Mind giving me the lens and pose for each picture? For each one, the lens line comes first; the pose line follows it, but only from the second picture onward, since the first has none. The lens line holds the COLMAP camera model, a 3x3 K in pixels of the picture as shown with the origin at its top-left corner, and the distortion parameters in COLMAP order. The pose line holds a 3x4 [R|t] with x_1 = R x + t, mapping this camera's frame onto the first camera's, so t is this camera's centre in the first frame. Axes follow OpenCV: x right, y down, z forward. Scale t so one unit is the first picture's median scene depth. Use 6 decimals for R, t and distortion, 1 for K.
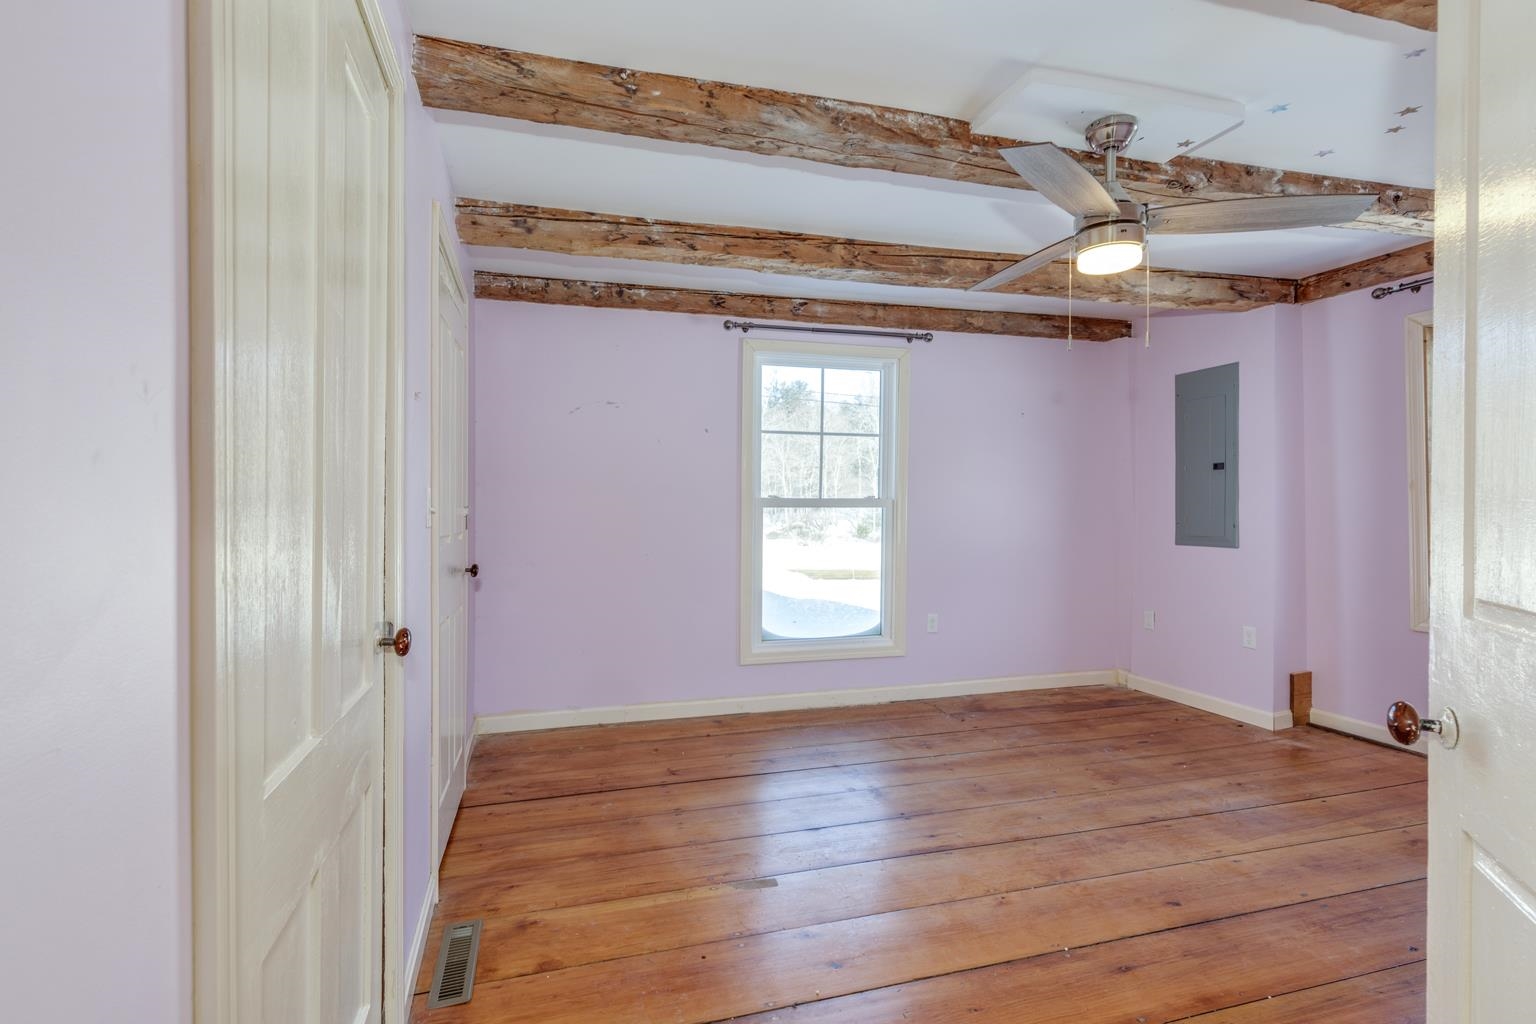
lens RADIAL K [[700.0, 0, 765.0], [0, 700.0, 507.3], [0, 0, 1]] dist [0.002606, -0.000501]
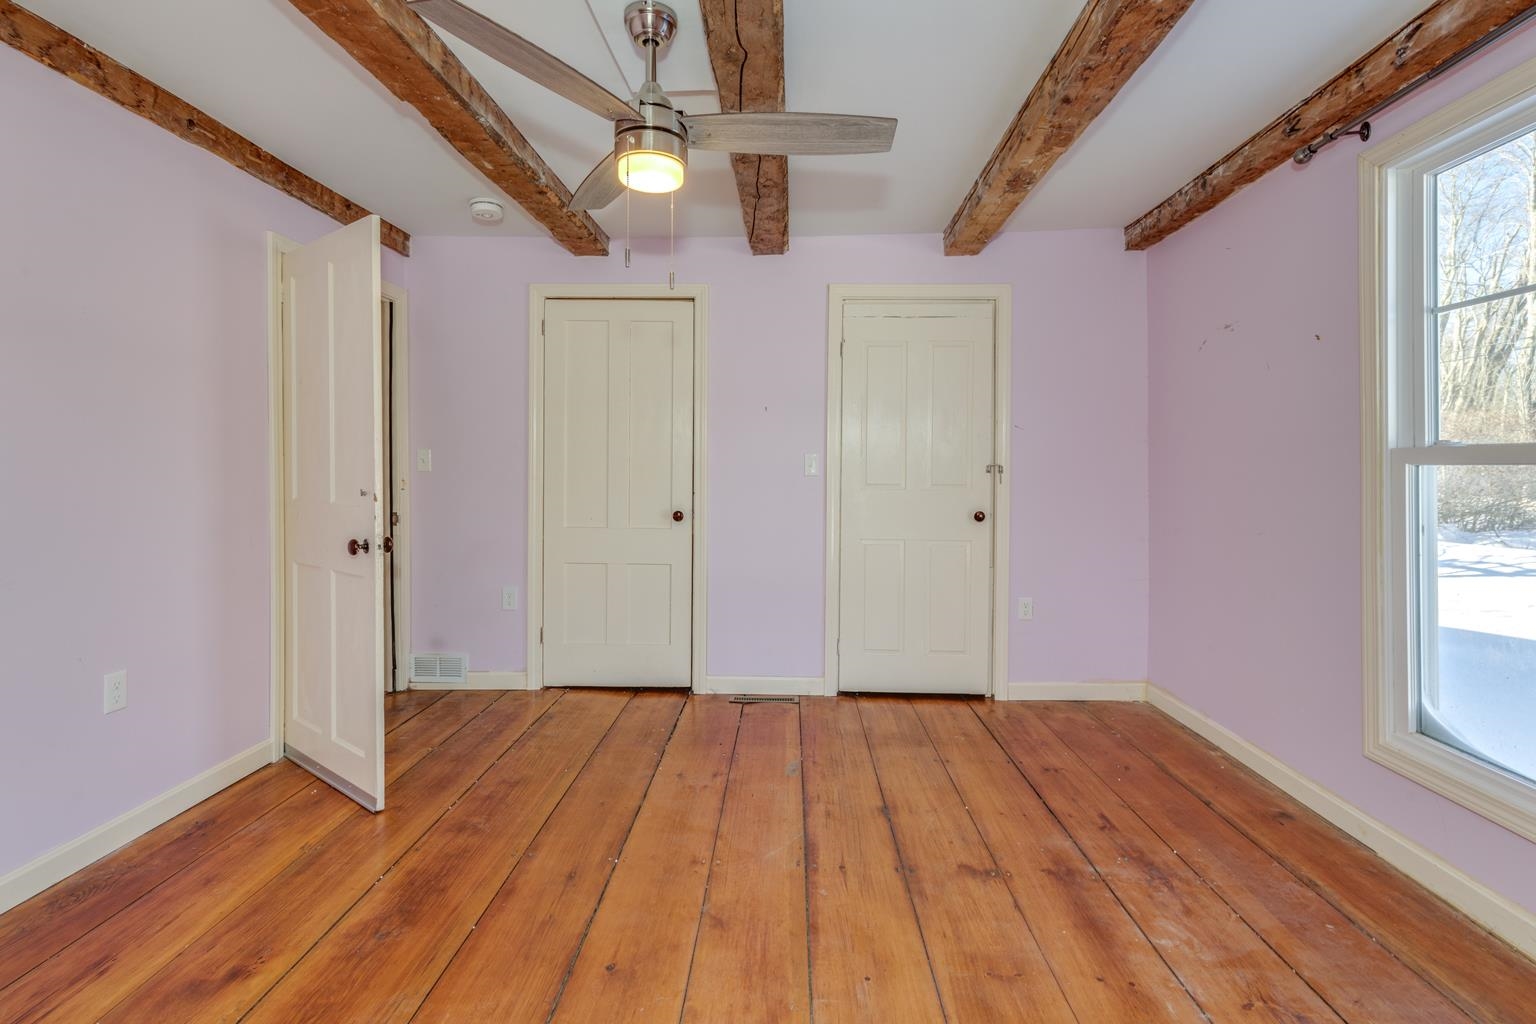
lens RADIAL K [[793.1, 0, 730.9], [0, 793.1, 467.0], [0, 0, 1]] dist [0.002270, 0.000340]
pose [[-0.375516, -0.000656, -0.926816, 0.874848], [-0.001090, 0.999999, -0.000266, 0.002909], [0.926815, 0.000910, -0.375516, 0.939276]]
